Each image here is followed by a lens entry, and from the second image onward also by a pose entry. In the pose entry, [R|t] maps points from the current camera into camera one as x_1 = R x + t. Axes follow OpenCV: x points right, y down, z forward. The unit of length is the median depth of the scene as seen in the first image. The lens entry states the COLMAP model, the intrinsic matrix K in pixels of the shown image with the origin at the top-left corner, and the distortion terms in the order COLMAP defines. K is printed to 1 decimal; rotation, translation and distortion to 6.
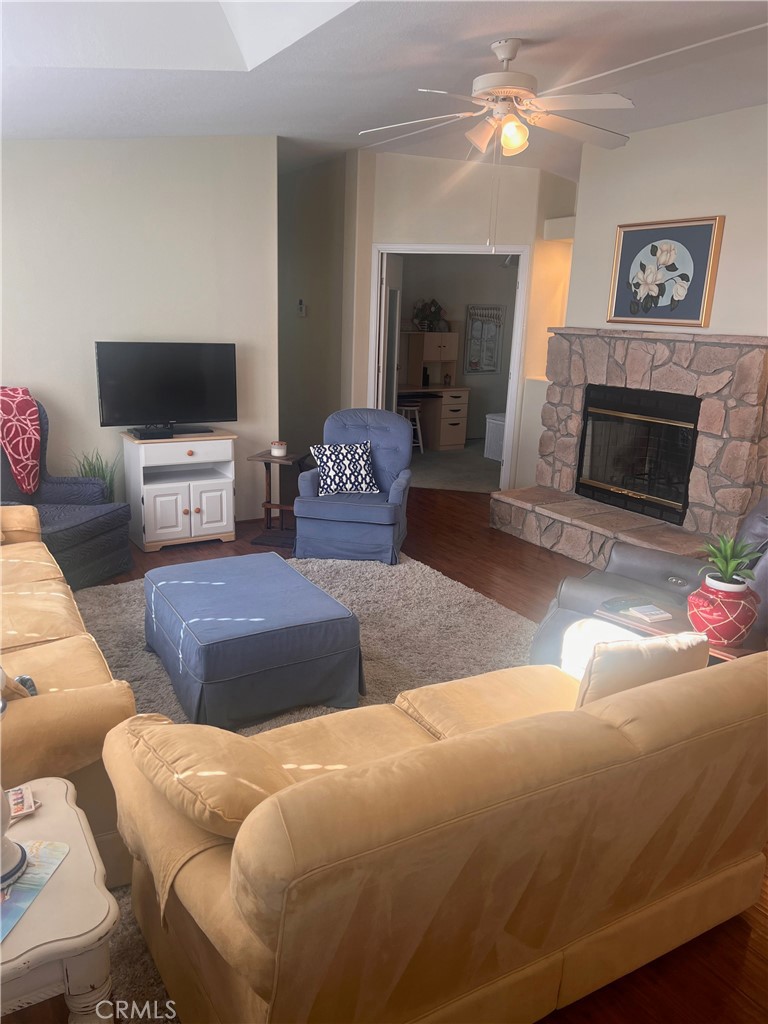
lens RADIAL K [[769.6, 0, 384.0], [0, 769.6, 512.0], [0, 0, 1]] dist [0.082676, -0.110855]
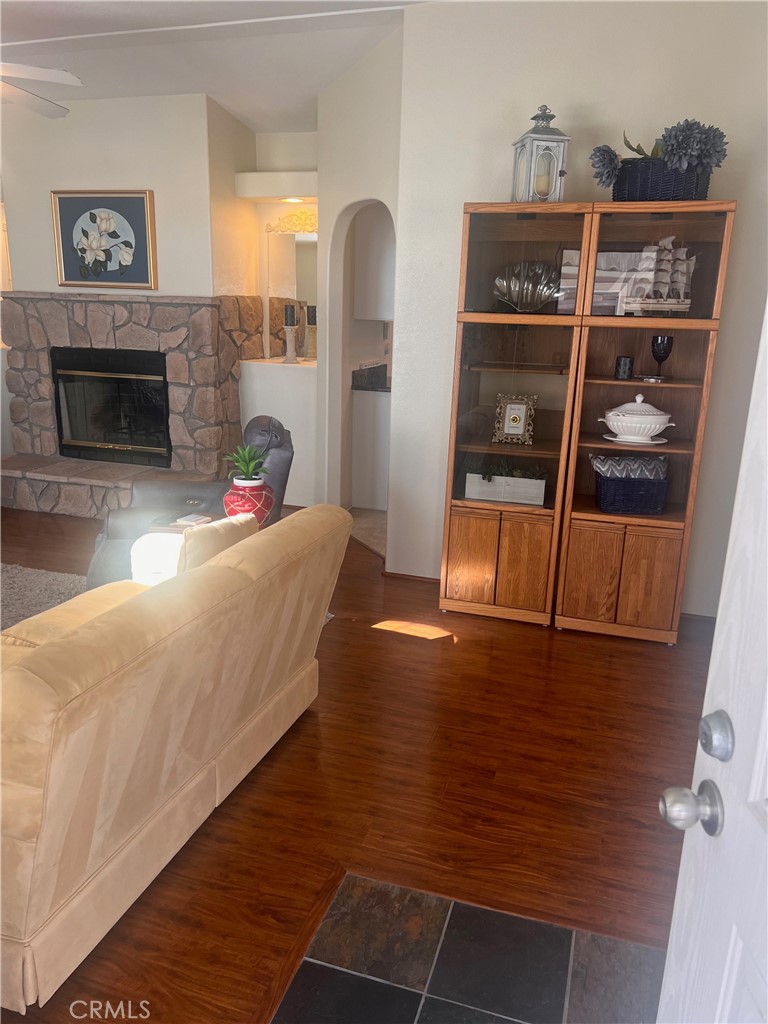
lens RADIAL K [[798.5, 0, 384.0], [0, 798.5, 512.0], [0, 0, 1]] dist [-0.008723, -0.004888]
pose [[0.757704, -0.176320, 0.628328, -0.108695], [0.159850, 0.983624, 0.083259, 0.031985], [-0.632719, 0.037353, 0.773480, -0.075205]]
